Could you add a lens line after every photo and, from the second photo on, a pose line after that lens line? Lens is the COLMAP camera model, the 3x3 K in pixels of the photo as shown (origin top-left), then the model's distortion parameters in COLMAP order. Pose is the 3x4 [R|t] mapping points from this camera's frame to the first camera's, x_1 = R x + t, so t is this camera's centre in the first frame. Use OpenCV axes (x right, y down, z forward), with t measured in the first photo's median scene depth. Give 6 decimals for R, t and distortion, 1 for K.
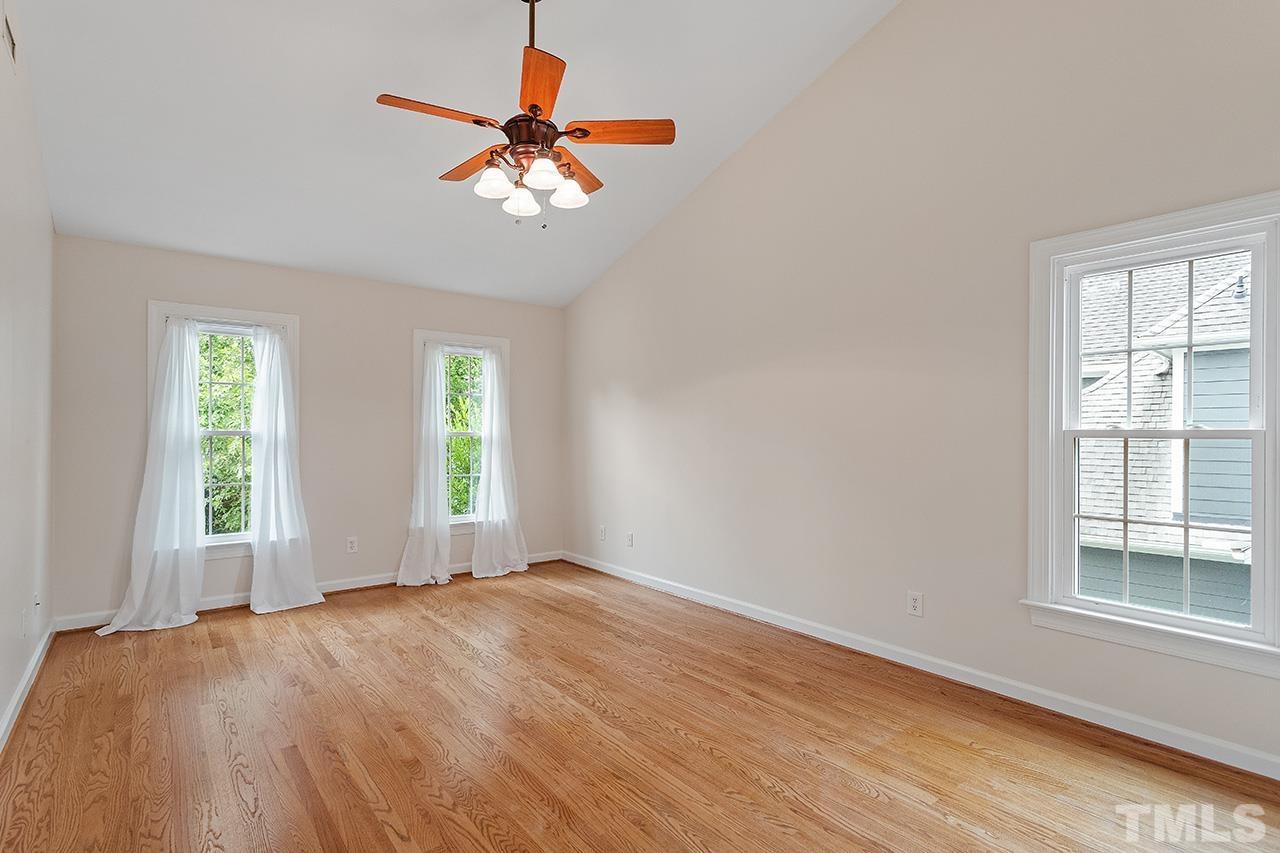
lens RADIAL K [[612.0, 0, 633.2], [0, 612.0, 432.0], [0, 0, 1]] dist [0.001600, 0.000272]
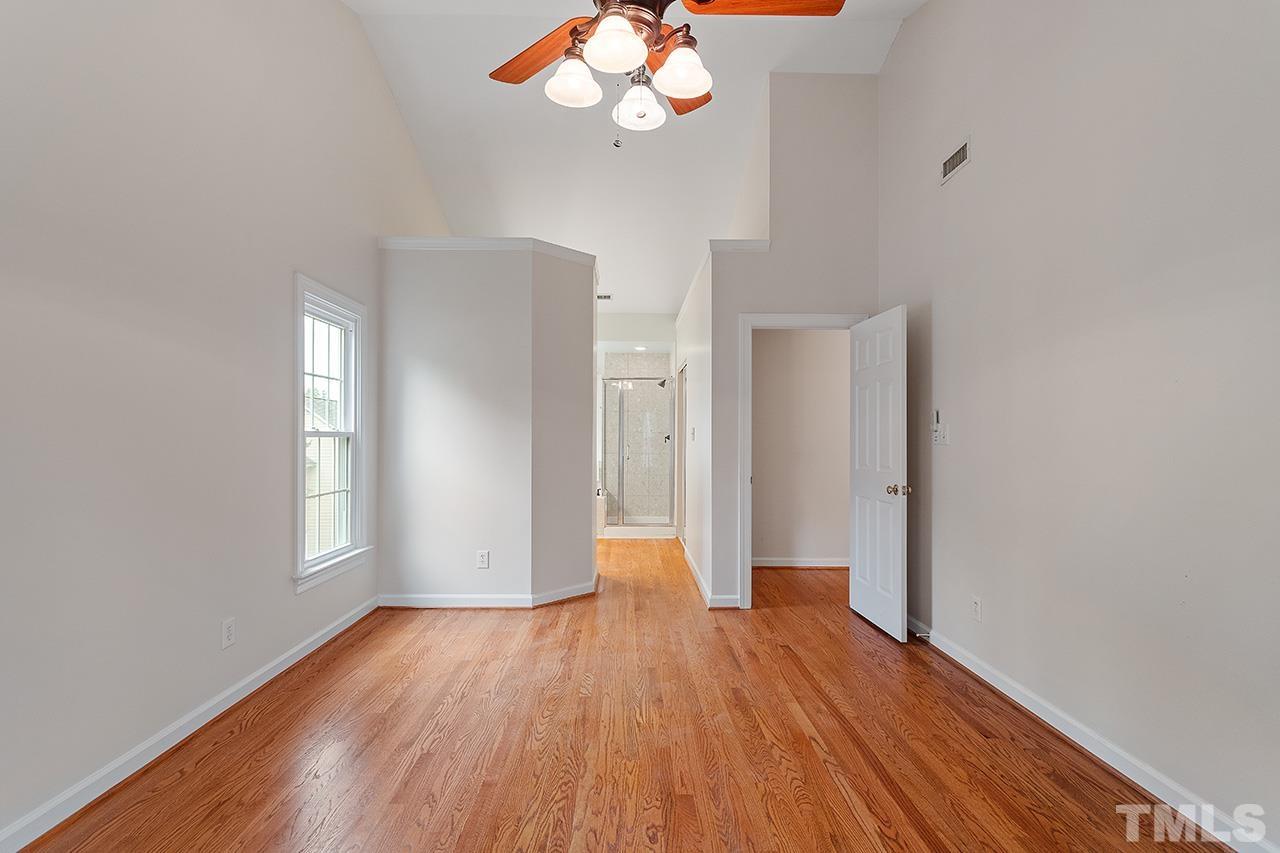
lens RADIAL K [[612.0, 0, 638.1], [0, 612.0, 433.2], [0, 0, 1]] dist [0.001600, 0.000272]
pose [[-0.792277, -0.004781, 0.610143, -0.662305], [-0.007884, 0.999966, -0.002402, -0.000163], [-0.610111, -0.006713, -0.792288, 1.722231]]
